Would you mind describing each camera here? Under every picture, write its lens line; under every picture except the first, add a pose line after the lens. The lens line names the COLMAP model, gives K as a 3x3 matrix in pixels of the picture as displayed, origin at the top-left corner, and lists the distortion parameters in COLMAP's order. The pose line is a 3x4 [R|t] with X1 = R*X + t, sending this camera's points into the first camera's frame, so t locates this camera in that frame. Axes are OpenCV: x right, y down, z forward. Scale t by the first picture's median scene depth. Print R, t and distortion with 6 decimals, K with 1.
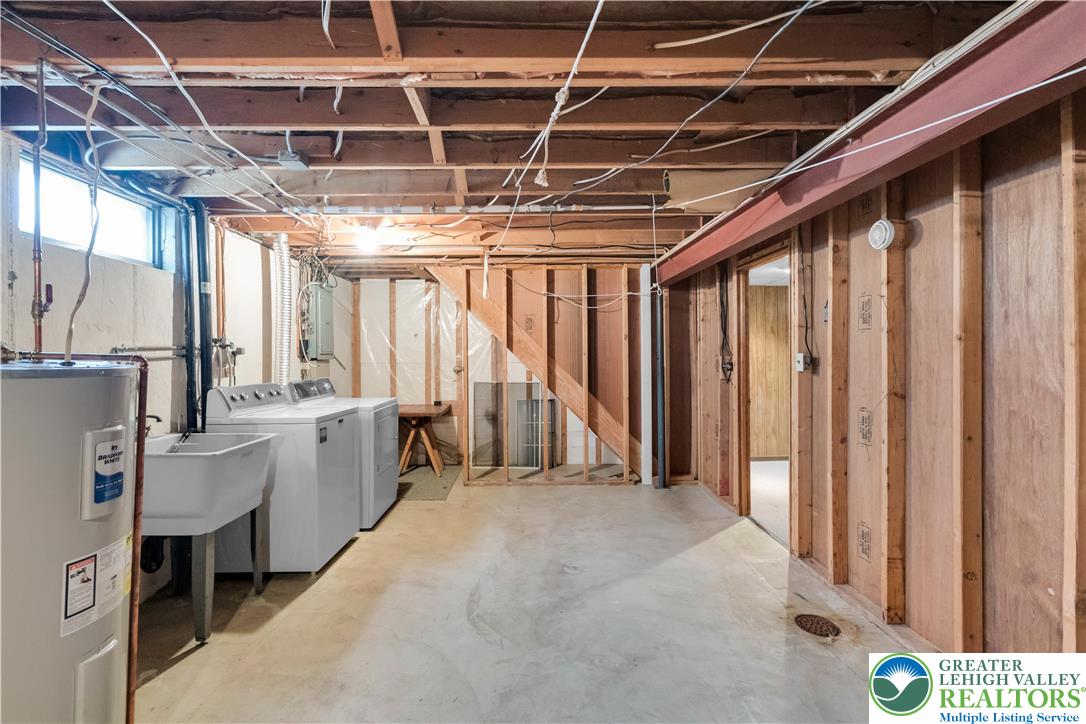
lens RADIAL K [[462.9, 0, 531.6], [0, 462.9, 358.4], [0, 0, 1]] dist [0.003095, -0.000696]
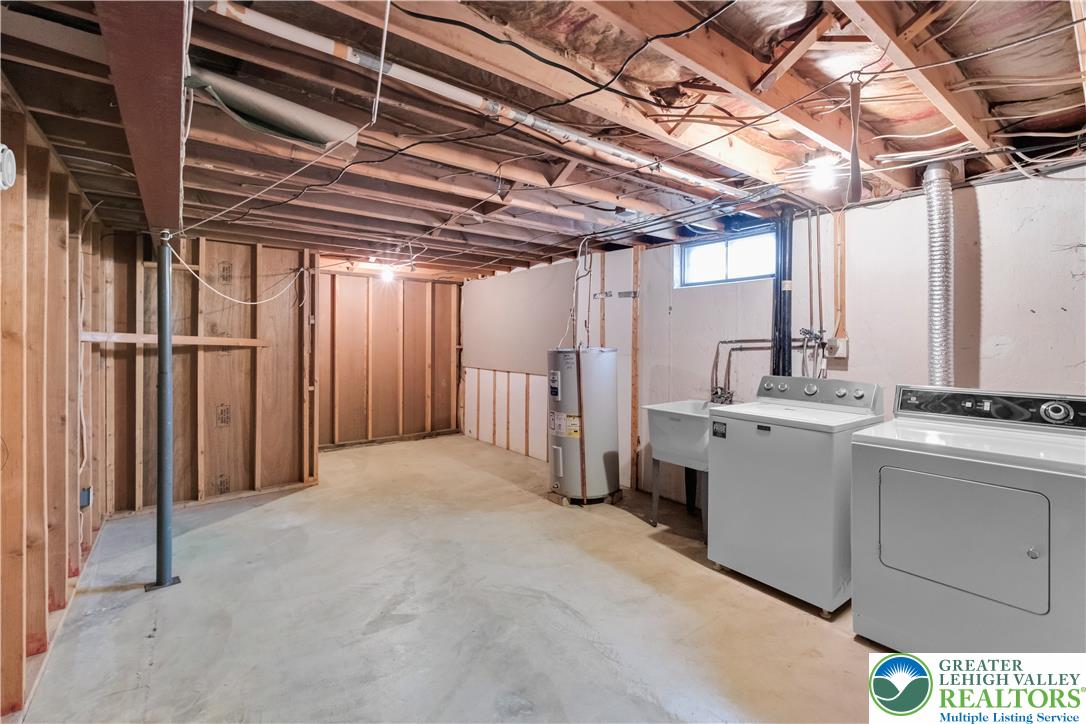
lens RADIAL K [[462.9, 0, 531.6], [0, 462.9, 358.4], [0, 0, 1]] dist [0.003095, -0.000696]
pose [[-0.806161, 0.022963, -0.591251, 0.498642], [-0.000995, 0.999193, 0.040163, -0.024080], [0.591696, 0.032967, -0.805487, 1.783070]]
